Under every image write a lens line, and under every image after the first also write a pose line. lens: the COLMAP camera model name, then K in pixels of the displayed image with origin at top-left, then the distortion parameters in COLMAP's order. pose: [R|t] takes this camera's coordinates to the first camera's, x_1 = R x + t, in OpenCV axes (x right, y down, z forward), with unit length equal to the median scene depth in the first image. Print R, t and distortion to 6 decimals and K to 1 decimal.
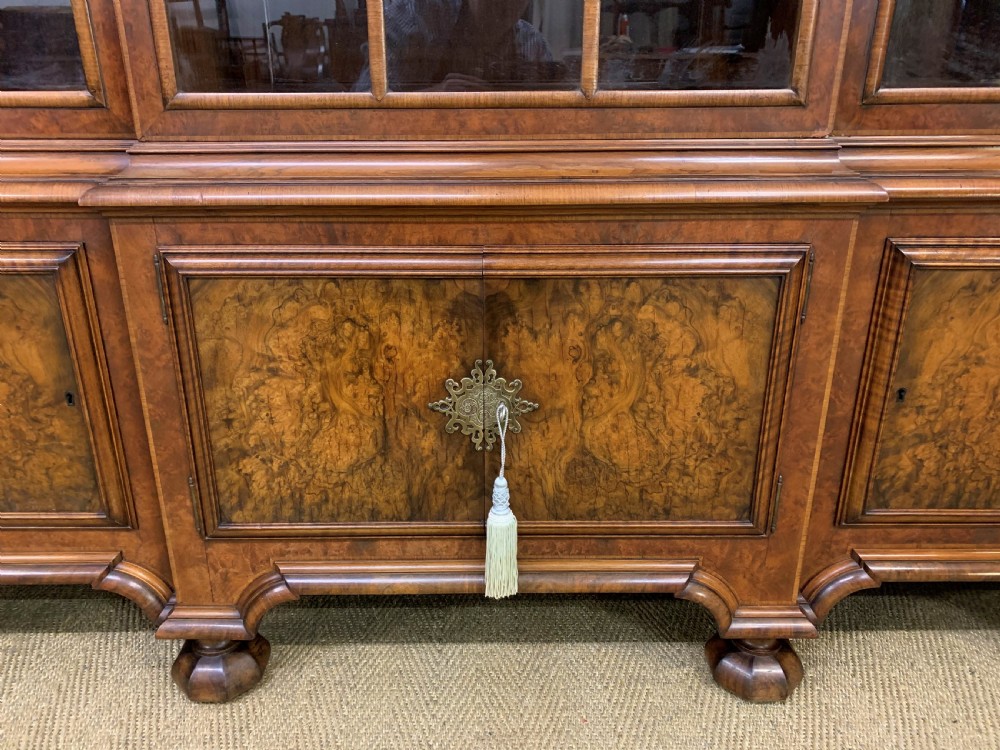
lens RADIAL K [[766.6, 0, 495.0], [0, 766.6, 368.9], [0, 0, 1]] dist [0.051113, -0.074473]
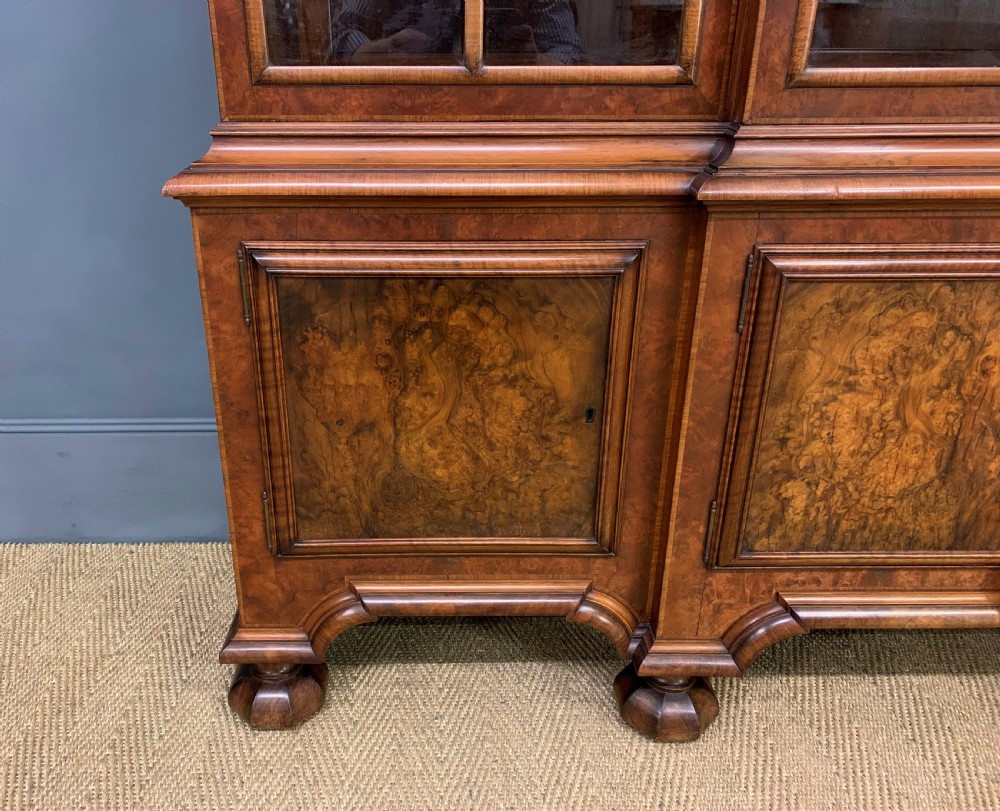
lens RADIAL K [[814.9, 0, 456.5], [0, 814.9, 393.8], [0, 0, 1]] dist [0.061342, -0.061704]
pose [[0.999846, -0.000221, 0.017534, -0.743146], [-0.000592, 0.998923, 0.046389, -0.030580], [-0.017525, -0.046392, 0.998770, 0.055920]]
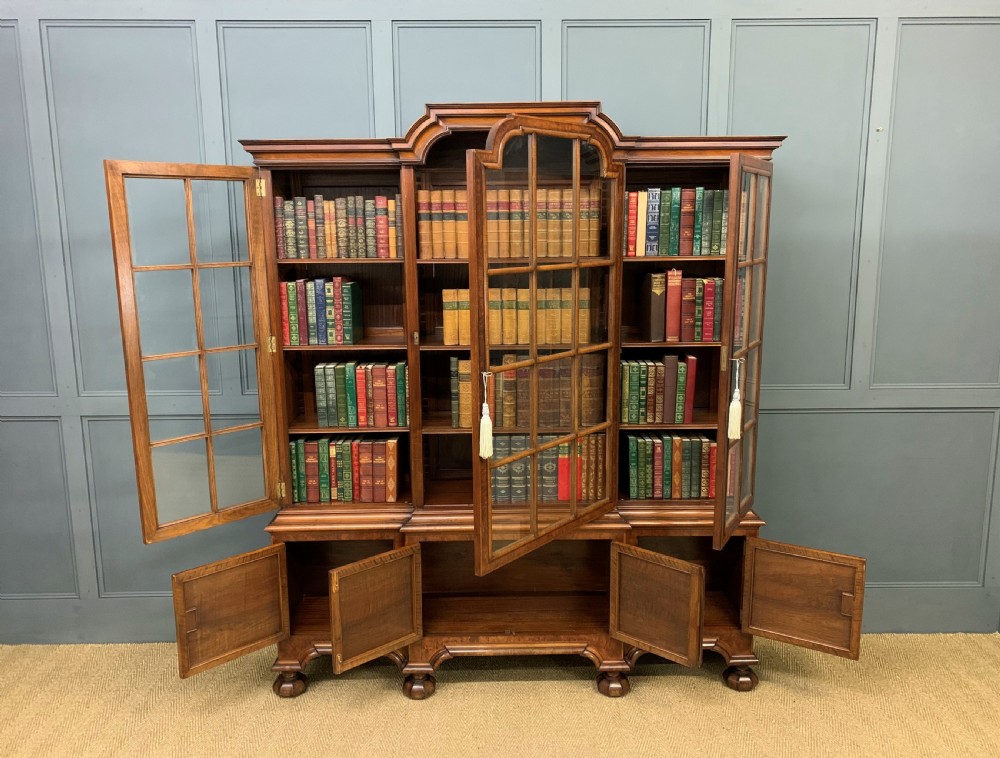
lens RADIAL K [[767.8, 0, 504.4], [0, 767.8, 376.1], [0, 0, 1]] dist [0.106602, -0.263241]
pose [[0.999941, -0.006423, 0.008716, -0.082773], [0.007906, 0.983171, -0.182515, -0.235636], [-0.007397, 0.182573, 0.983164, -2.286855]]
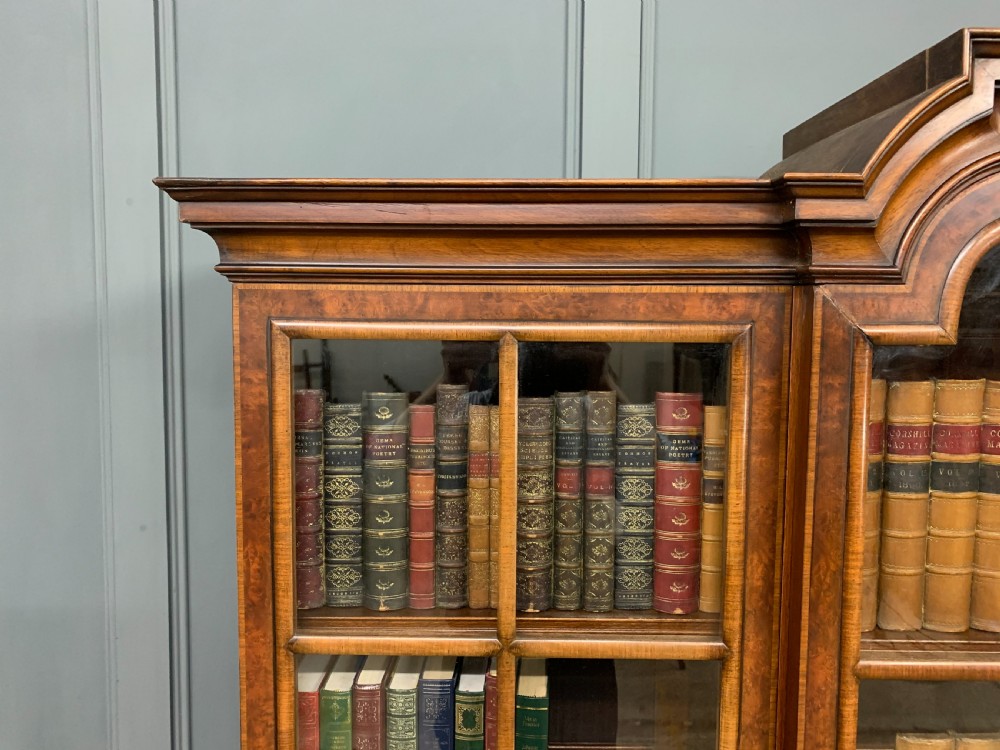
lens RADIAL K [[766.6, 0, 495.0], [0, 766.6, 368.9], [0, 0, 1]] dist [0.051113, -0.074473]
pose [[0.999857, 0.012759, -0.011140, -0.721674], [-0.015433, 0.957269, -0.288786, -1.265108], [0.006979, 0.288916, 0.957329, -0.233561]]
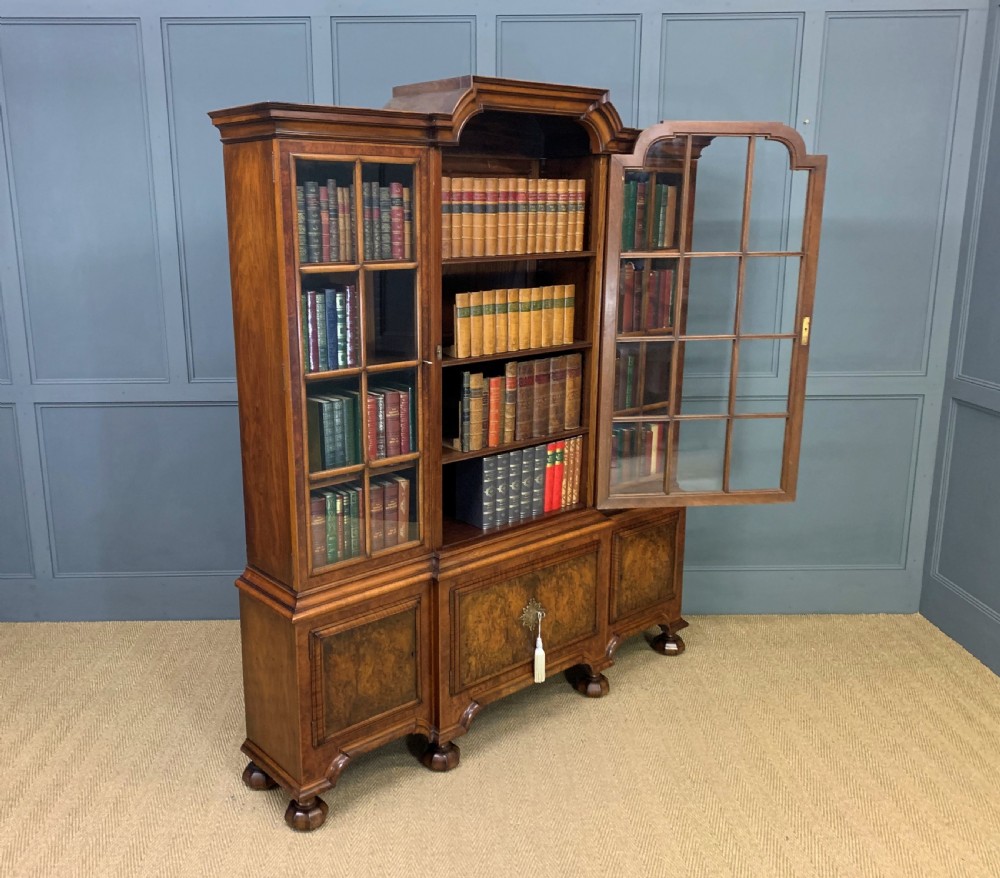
lens RADIAL K [[915.6, 0, 434.8], [0, 915.6, 430.2], [0, 0, 1]] dist [0.157408, -0.441872]
pose [[0.778735, -0.143841, 0.610640, -2.353139], [0.228610, 0.971497, -0.062698, -0.499061], [-0.584217, 0.188423, 0.789422, -1.698218]]
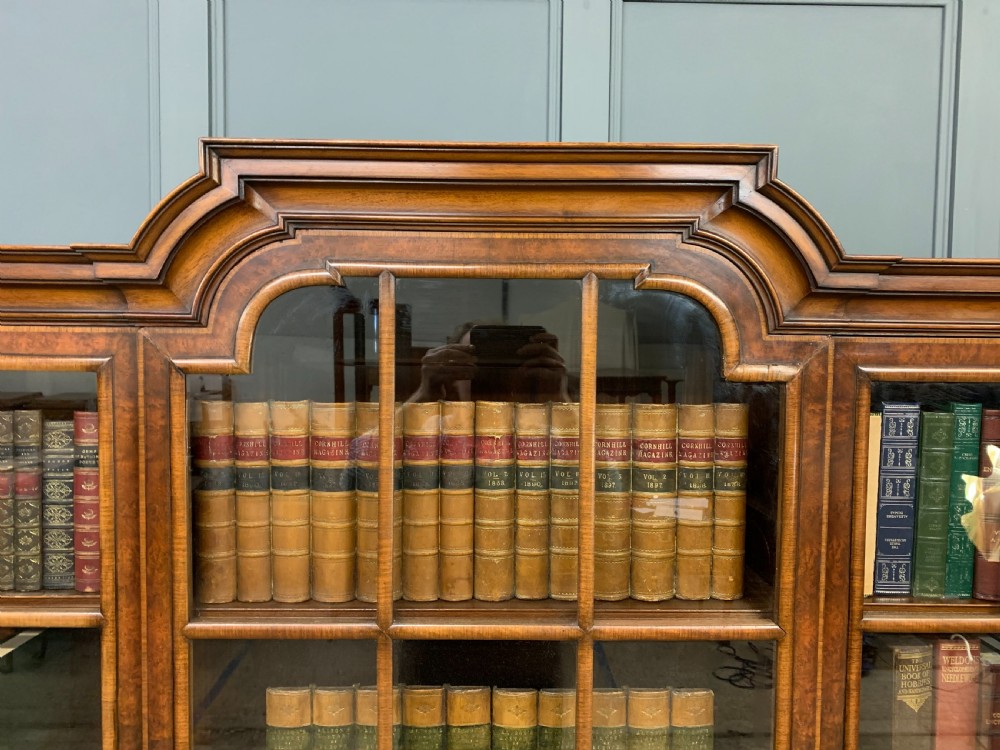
lens RADIAL K [[766.6, 0, 495.0], [0, 766.6, 368.9], [0, 0, 1]] dist [0.051113, -0.074473]
pose [[0.999706, 0.014604, 0.019341, -0.027641], [-0.007747, 0.948750, -0.315934, -1.216965], [-0.022964, 0.315691, 0.948584, -0.434319]]
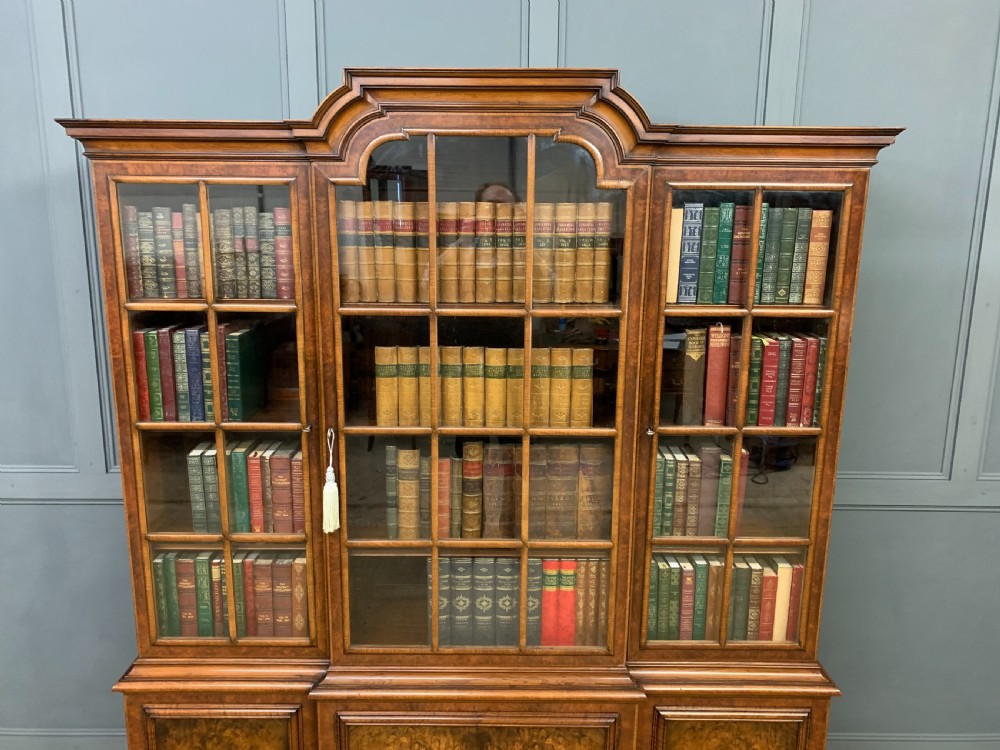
lens RADIAL K [[766.6, 0, 495.0], [0, 766.6, 368.9], [0, 0, 1]] dist [0.051113, -0.074473]
pose [[0.999909, 0.012517, 0.005117, 0.012002], [-0.011532, 0.986927, -0.160756, -0.751181], [-0.007062, 0.160682, 0.986981, -1.355422]]
